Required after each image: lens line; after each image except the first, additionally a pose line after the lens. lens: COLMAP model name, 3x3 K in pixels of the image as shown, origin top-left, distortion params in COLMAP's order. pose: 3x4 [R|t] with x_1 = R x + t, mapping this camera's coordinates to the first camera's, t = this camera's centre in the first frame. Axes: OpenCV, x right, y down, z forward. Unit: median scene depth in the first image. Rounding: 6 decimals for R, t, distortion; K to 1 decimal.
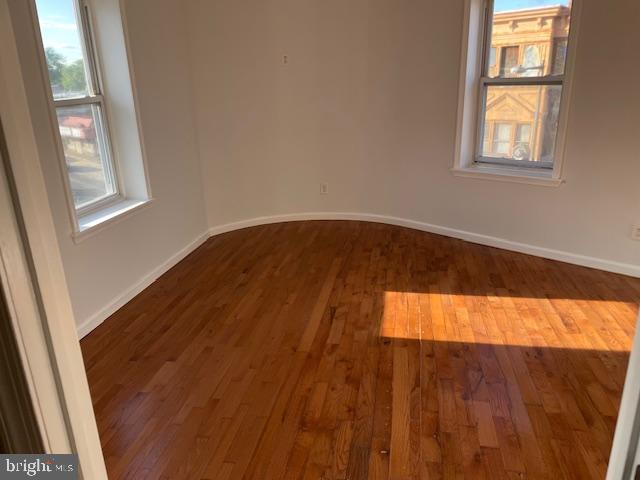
lens RADIAL K [[485.4, 0, 322.4], [0, 485.4, 230.8], [0, 0, 1]] dist [0.096527, -0.108285]
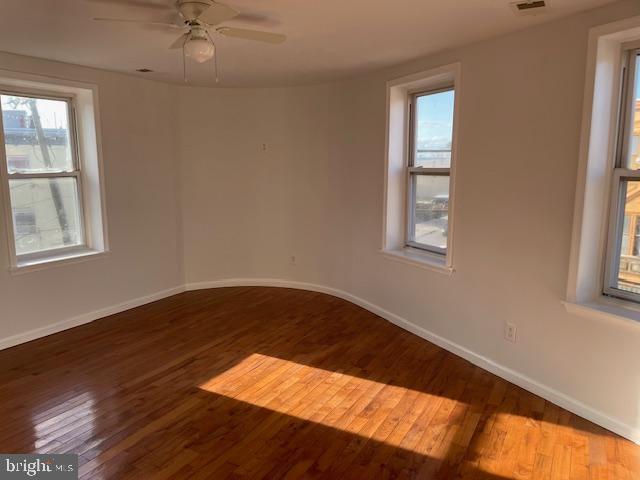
lens RADIAL K [[485.4, 0, 322.4], [0, 485.4, 230.8], [0, 0, 1]] dist [0.096527, -0.108285]
pose [[0.938560, 0.072692, -0.337374, 0.625663], [-0.125310, 0.982629, -0.136886, -0.013477], [0.321563, 0.170752, 0.931365, -0.008454]]
